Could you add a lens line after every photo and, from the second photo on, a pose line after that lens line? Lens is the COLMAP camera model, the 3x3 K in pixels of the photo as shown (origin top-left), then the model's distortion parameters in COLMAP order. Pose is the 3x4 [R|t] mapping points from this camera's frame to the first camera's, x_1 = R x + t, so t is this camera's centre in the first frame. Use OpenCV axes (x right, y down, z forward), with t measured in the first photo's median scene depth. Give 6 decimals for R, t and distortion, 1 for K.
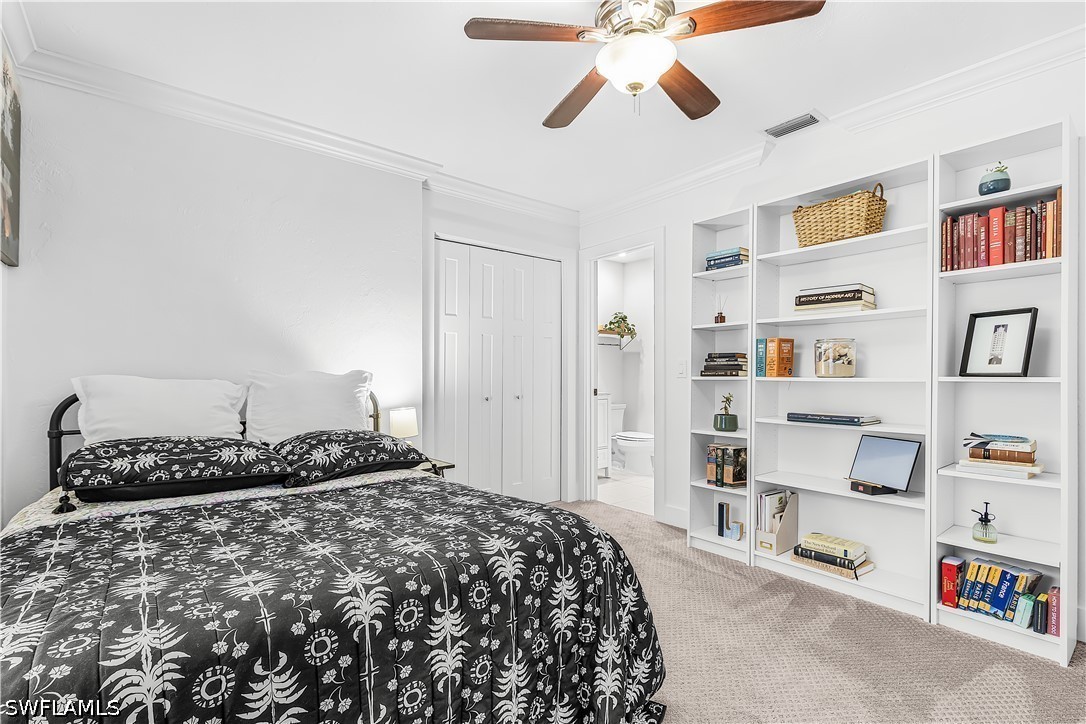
lens RADIAL K [[517.8, 0, 541.7], [0, 517.8, 373.3], [0, 0, 1]] dist [0.007849, -0.000143]
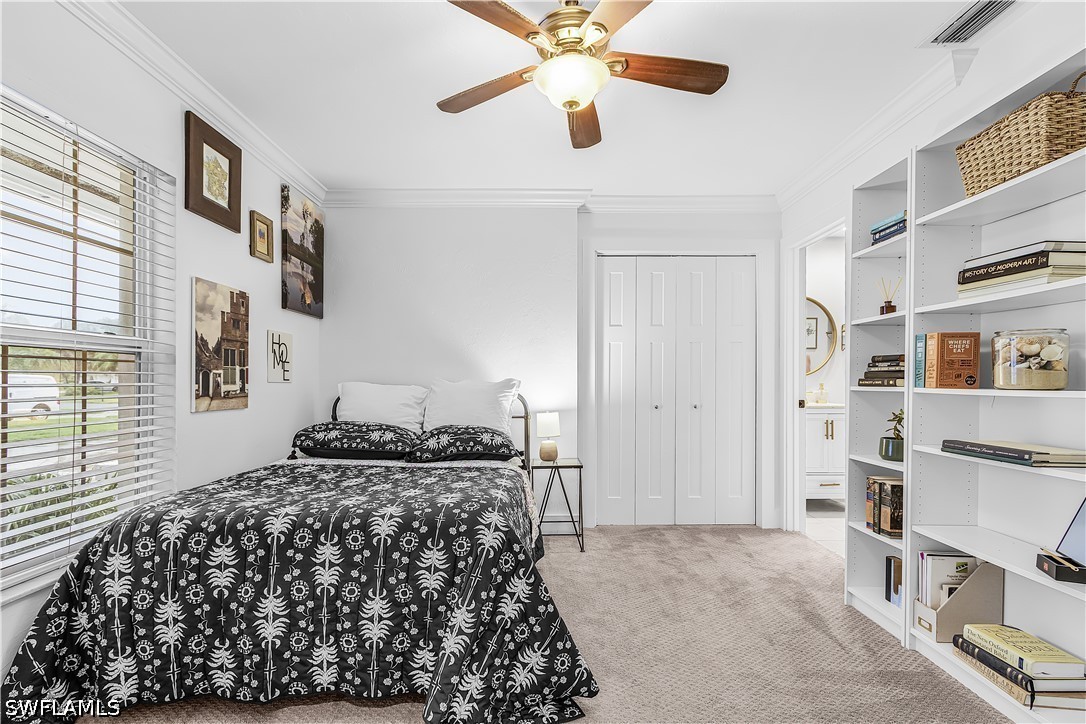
lens RADIAL K [[523.5, 0, 523.0], [0, 523.5, 379.6], [0, 0, 1]] dist [0.004594, -0.000247]
pose [[0.759801, 0.001028, -0.650155, 0.525706], [-0.002268, 0.999997, -0.001070, -0.002312], [0.650151, 0.002288, 0.759801, 0.099976]]
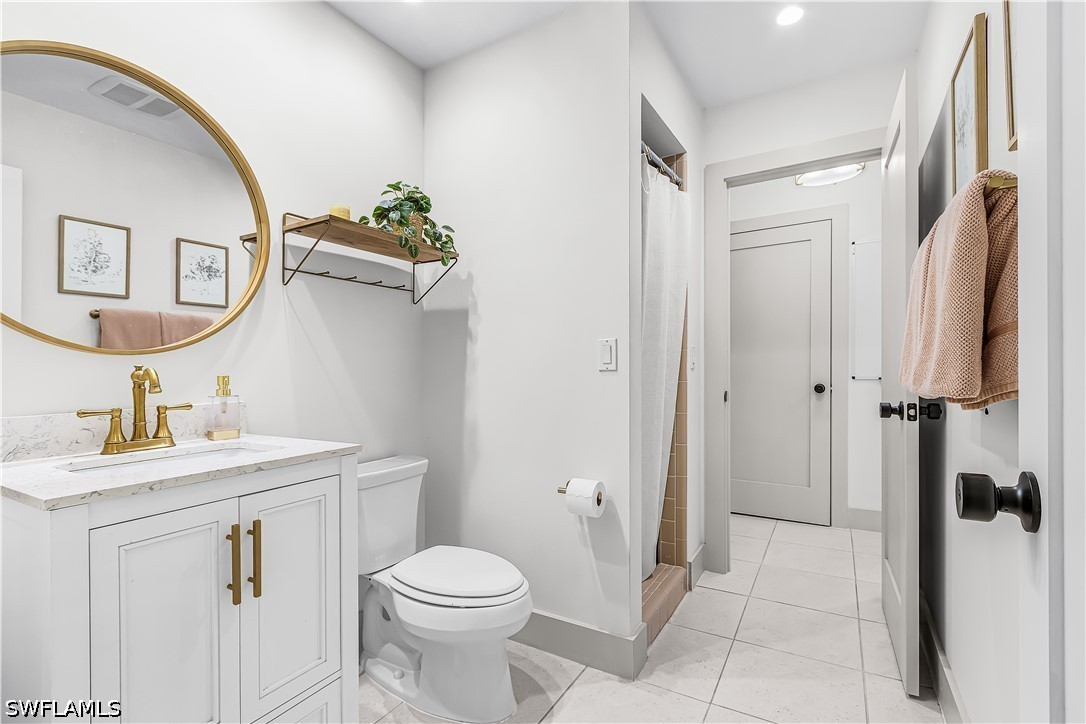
lens RADIAL K [[495.8, 0, 543.0], [0, 495.8, 362.0], [0, 0, 1]] dist [0.000993, -0.000017]
pose [[0.939883, -0.002641, 0.341488, 0.277596], [0.003850, 0.999988, -0.002864, -0.007845], [-0.341476, 0.004006, 0.939882, 1.510544]]
